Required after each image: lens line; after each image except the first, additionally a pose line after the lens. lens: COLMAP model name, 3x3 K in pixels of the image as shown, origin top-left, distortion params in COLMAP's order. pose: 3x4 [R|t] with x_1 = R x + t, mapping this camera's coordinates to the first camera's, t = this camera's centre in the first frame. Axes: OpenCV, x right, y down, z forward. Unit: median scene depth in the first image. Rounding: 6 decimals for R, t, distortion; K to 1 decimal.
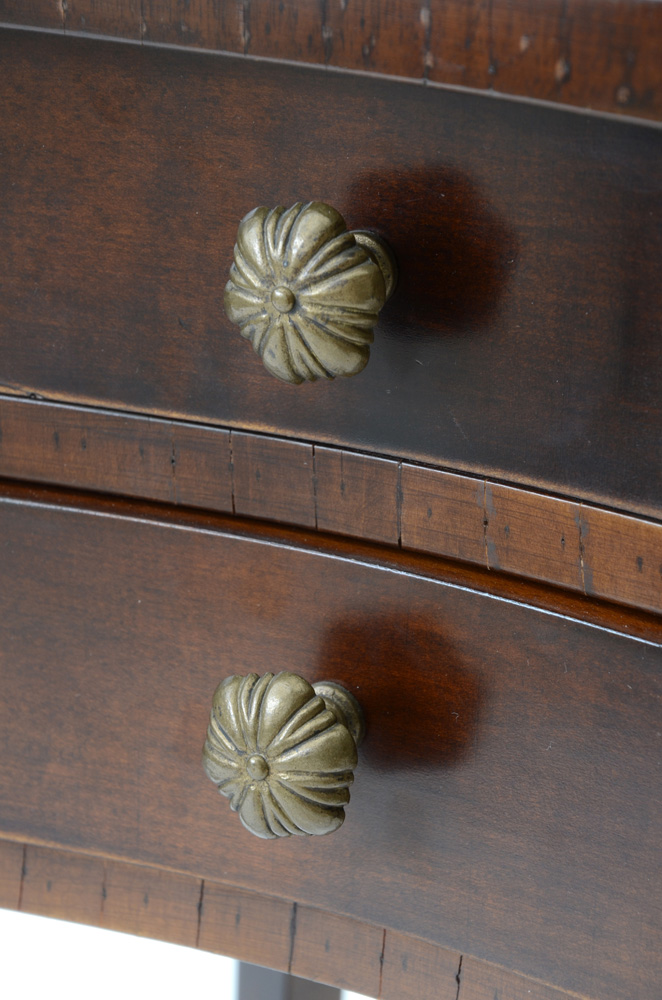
lens RADIAL K [[3811.2, 0, 331.0], [0, 3811.2, 500.0], [0, 0, 1]] dist [1.059151, 1.977692]
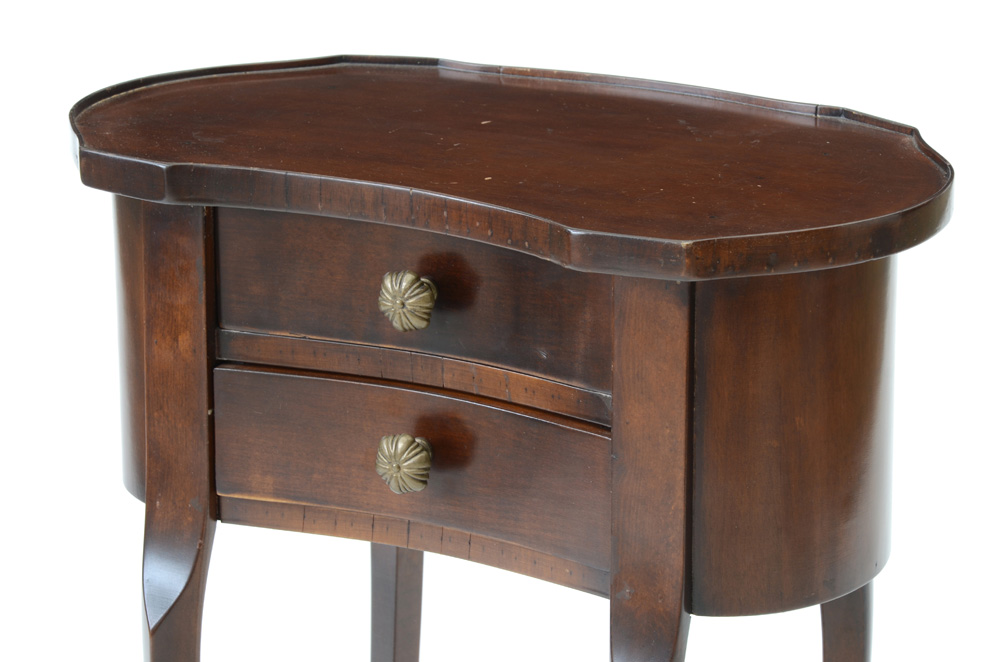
lens RADIAL K [[3811.2, 0, 500.0], [0, 3811.2, 331.0], [0, 0, 1]] dist [1.059151, 1.977692]
pose [[0.998489, -0.040035, 0.037648, -0.044340], [0.040090, 0.999196, -0.000700, -0.025860], [-0.037590, 0.002208, 0.999291, -1.809233]]
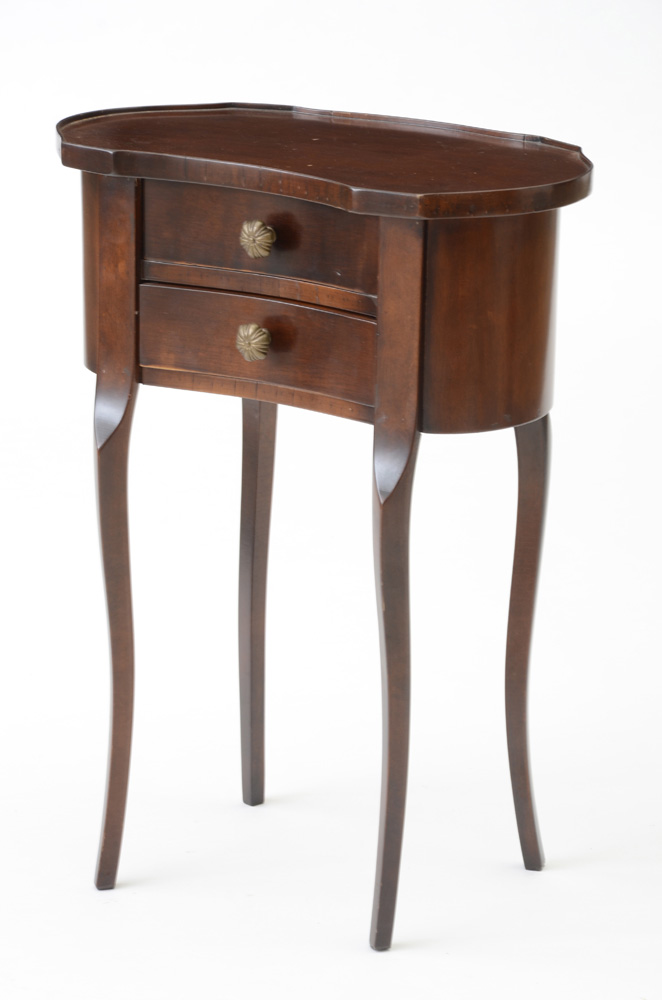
lens RADIAL K [[3393.1, 0, 331.0], [0, 3393.1, 500.0], [0, 0, 1]] dist [0.924611, -1.008550]
pose [[0.999978, -0.006195, 0.002516, 0.069063], [0.006207, 0.999969, -0.004833, 0.276067], [-0.002486, 0.004848, 0.999985, -3.064618]]
